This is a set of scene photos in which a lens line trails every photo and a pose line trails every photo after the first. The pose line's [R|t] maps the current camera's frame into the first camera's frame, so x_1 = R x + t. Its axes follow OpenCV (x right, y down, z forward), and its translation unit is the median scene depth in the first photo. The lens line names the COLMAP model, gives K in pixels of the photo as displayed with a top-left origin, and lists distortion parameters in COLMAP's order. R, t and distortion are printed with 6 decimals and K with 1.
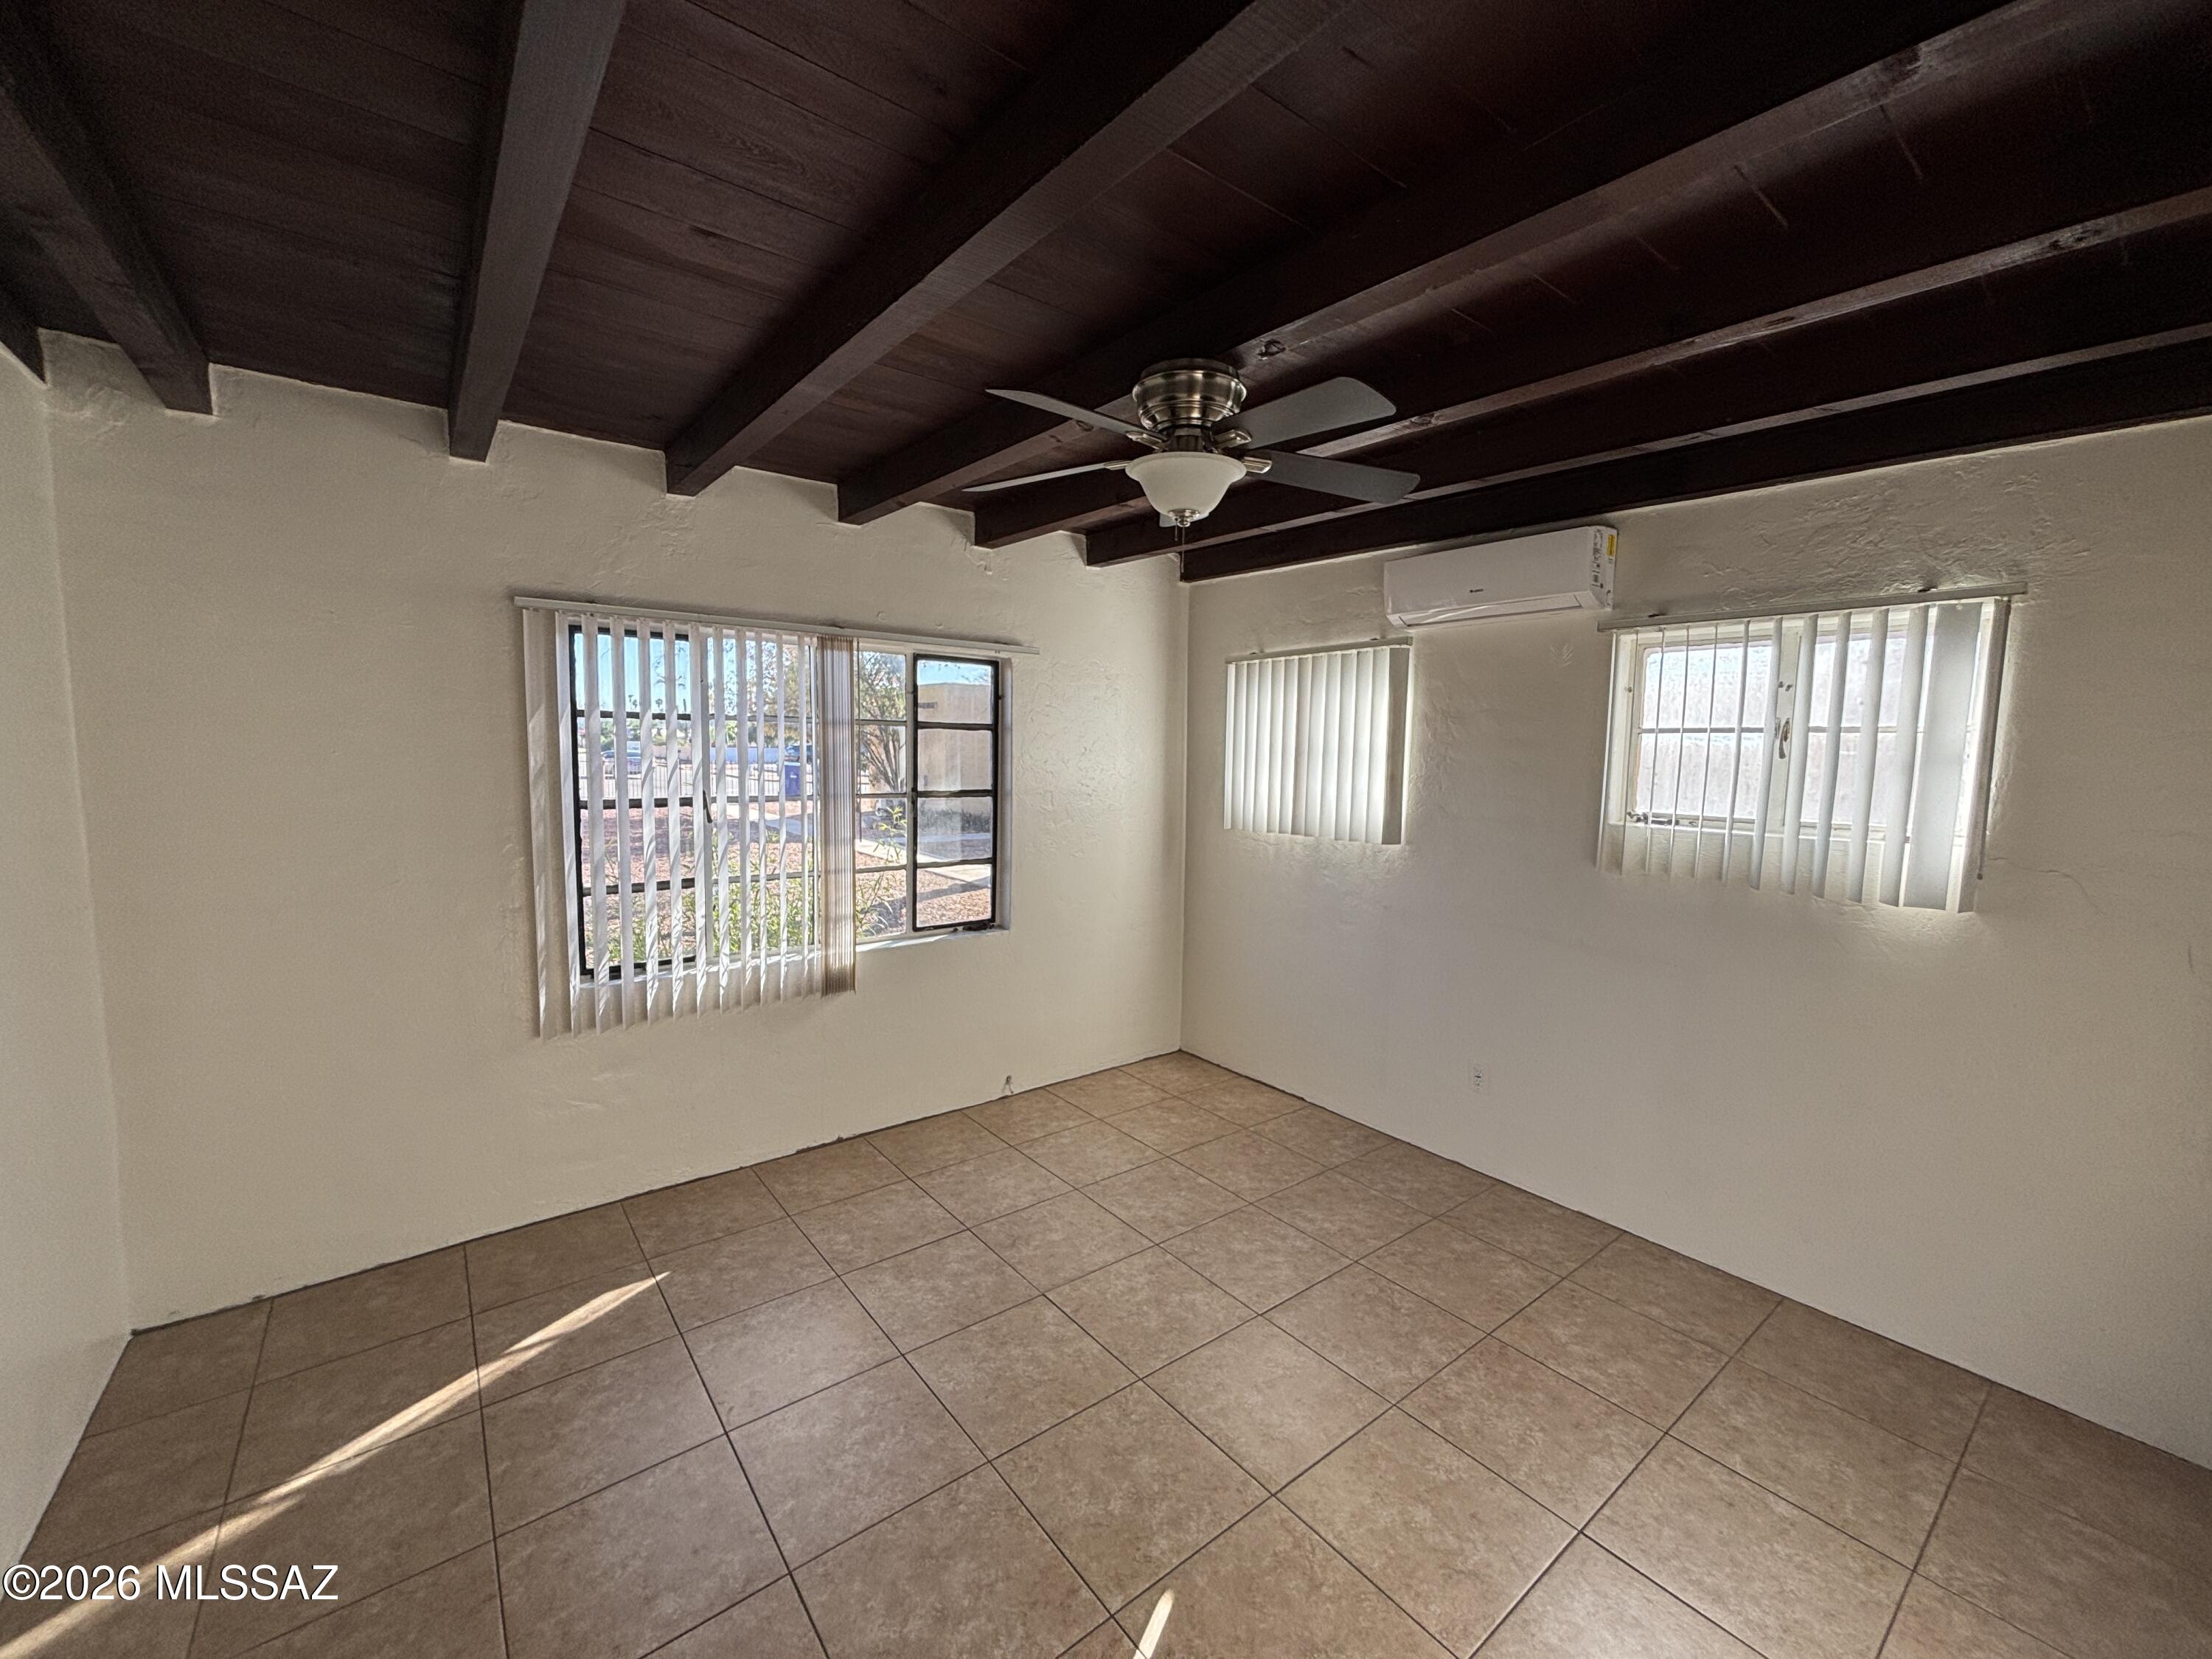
lens RADIAL K [[898.6, 0, 1112.0], [0, 898.6, 828.1], [0, 0, 1]] dist [0.013772, 0.000260]
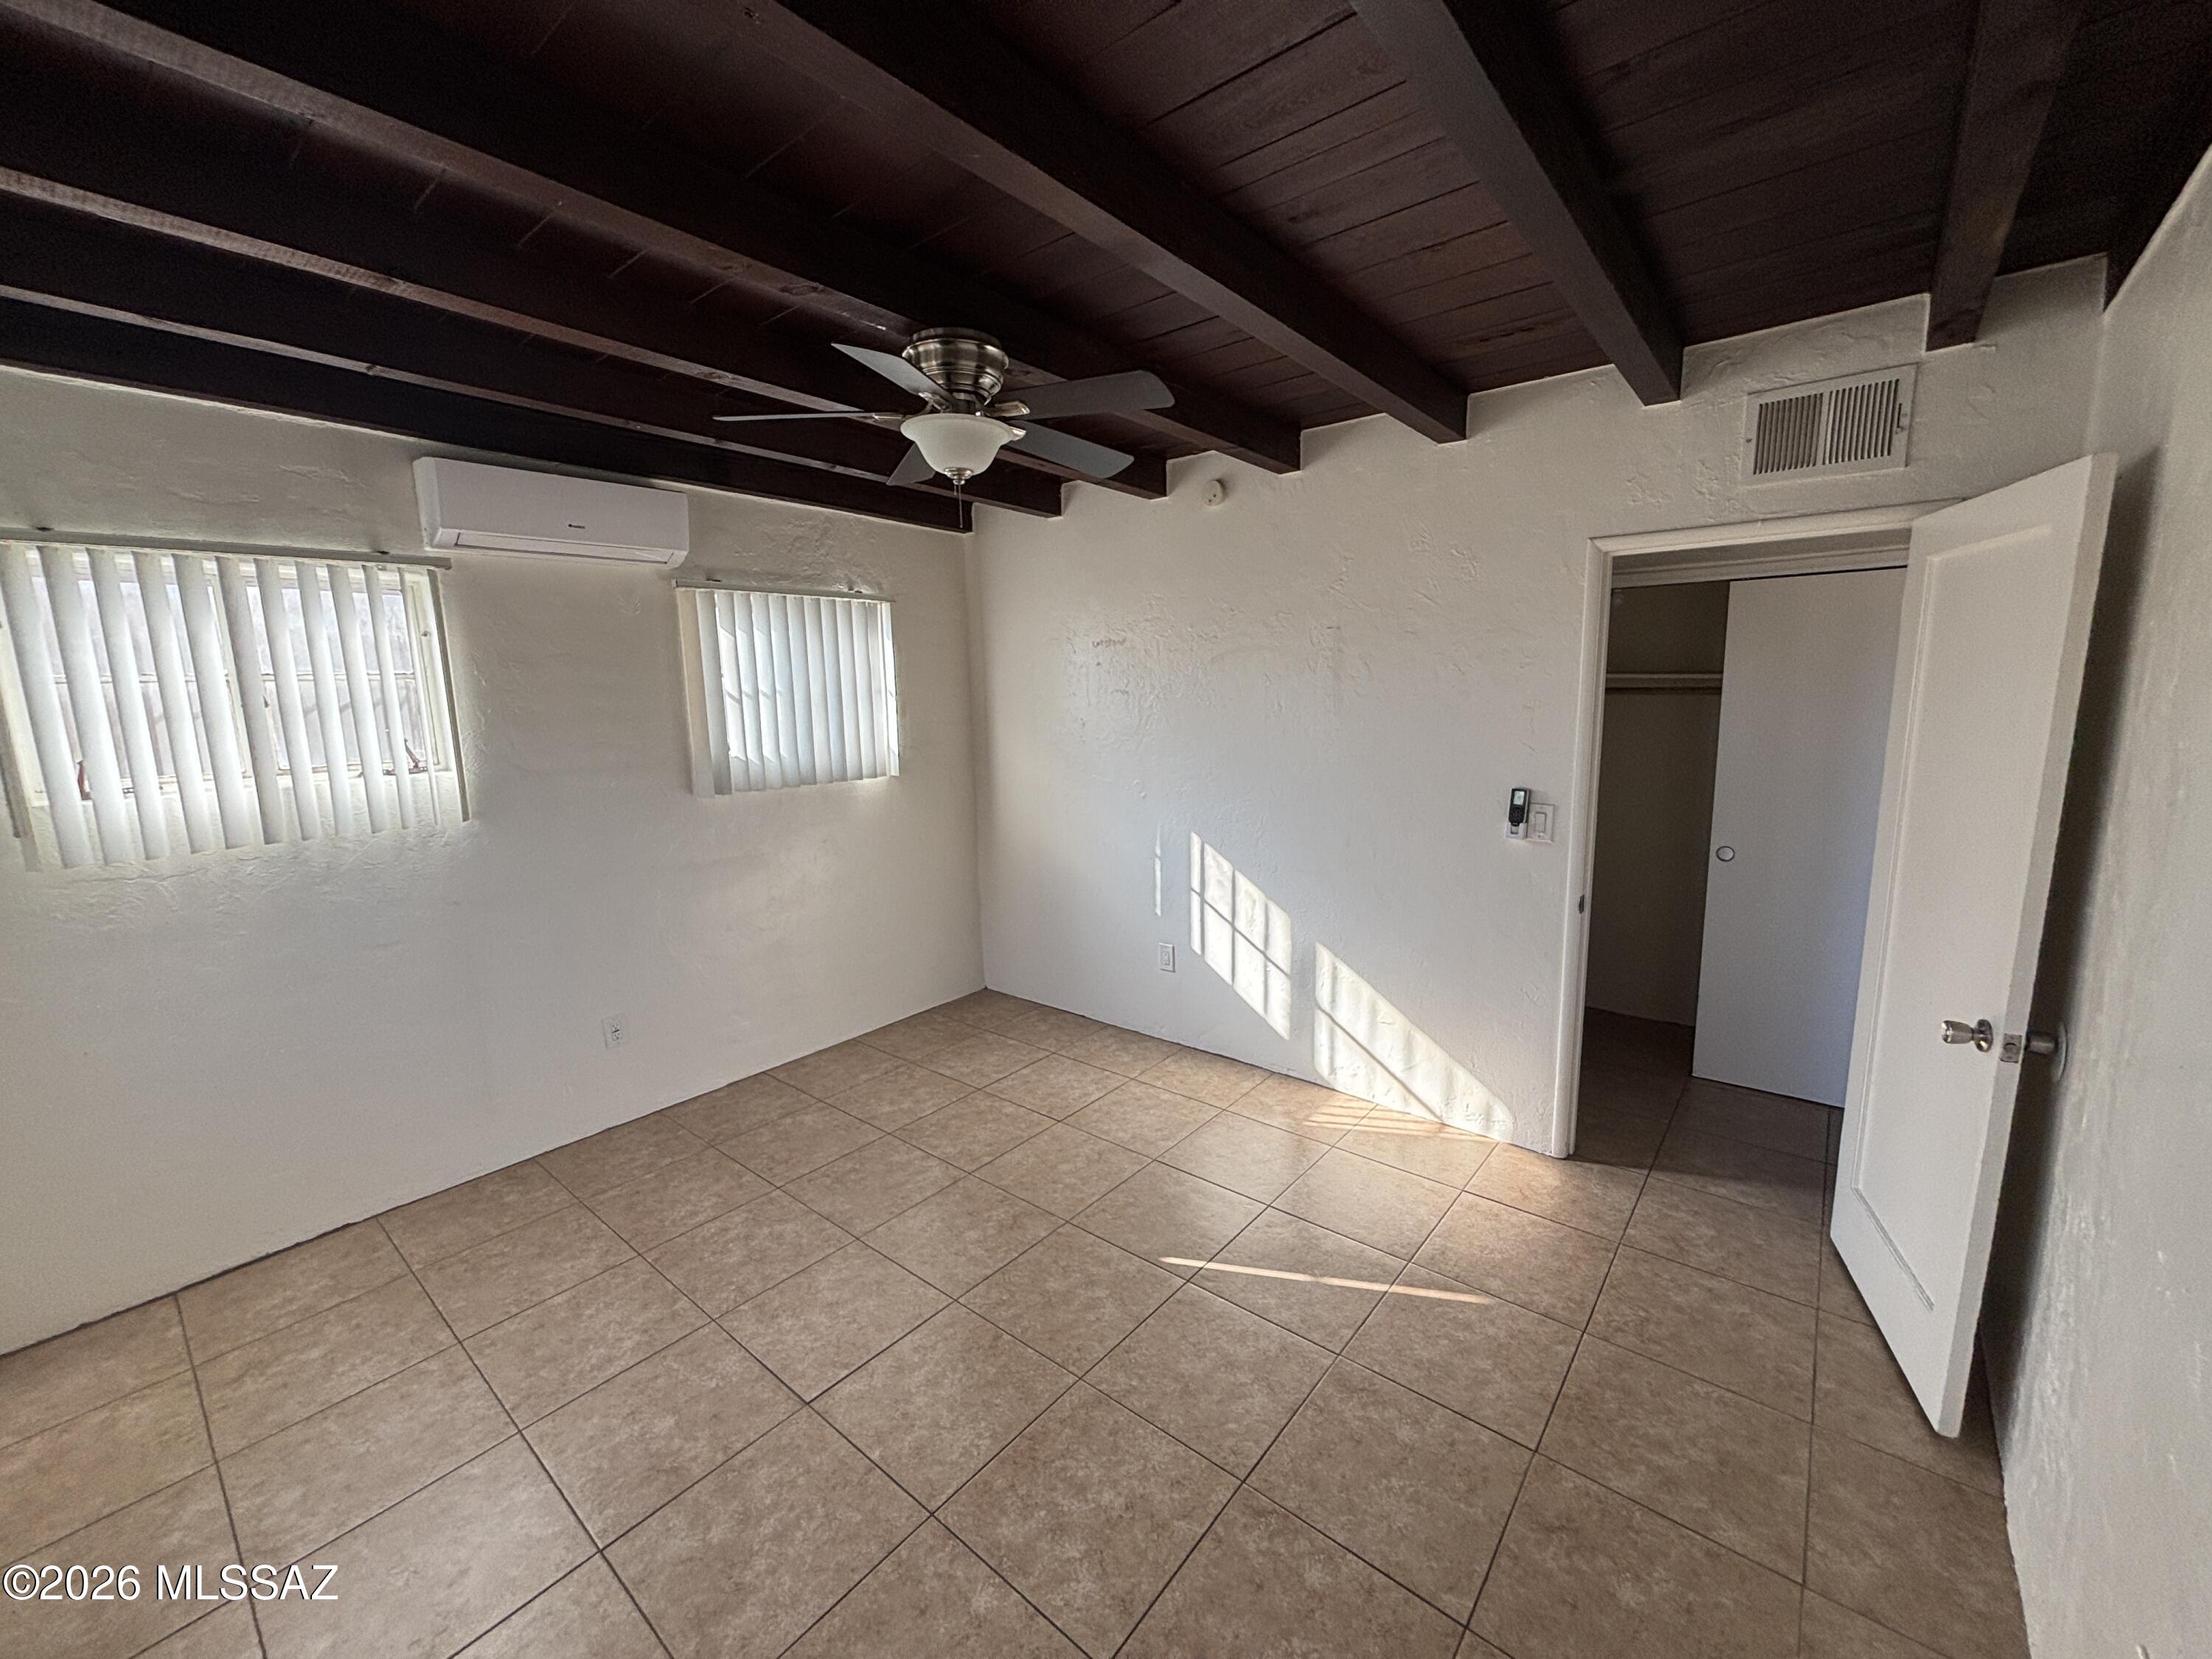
lens RADIAL K [[898.6, 0, 1099.9], [0, 898.6, 830.8], [0, 0, 1]] dist [0.013772, 0.000260]
pose [[-0.204720, -0.169576, 0.964020, -0.754506], [0.113477, 0.974126, 0.195452, -0.085731], [-0.972221, 0.149407, -0.180180, 0.777225]]
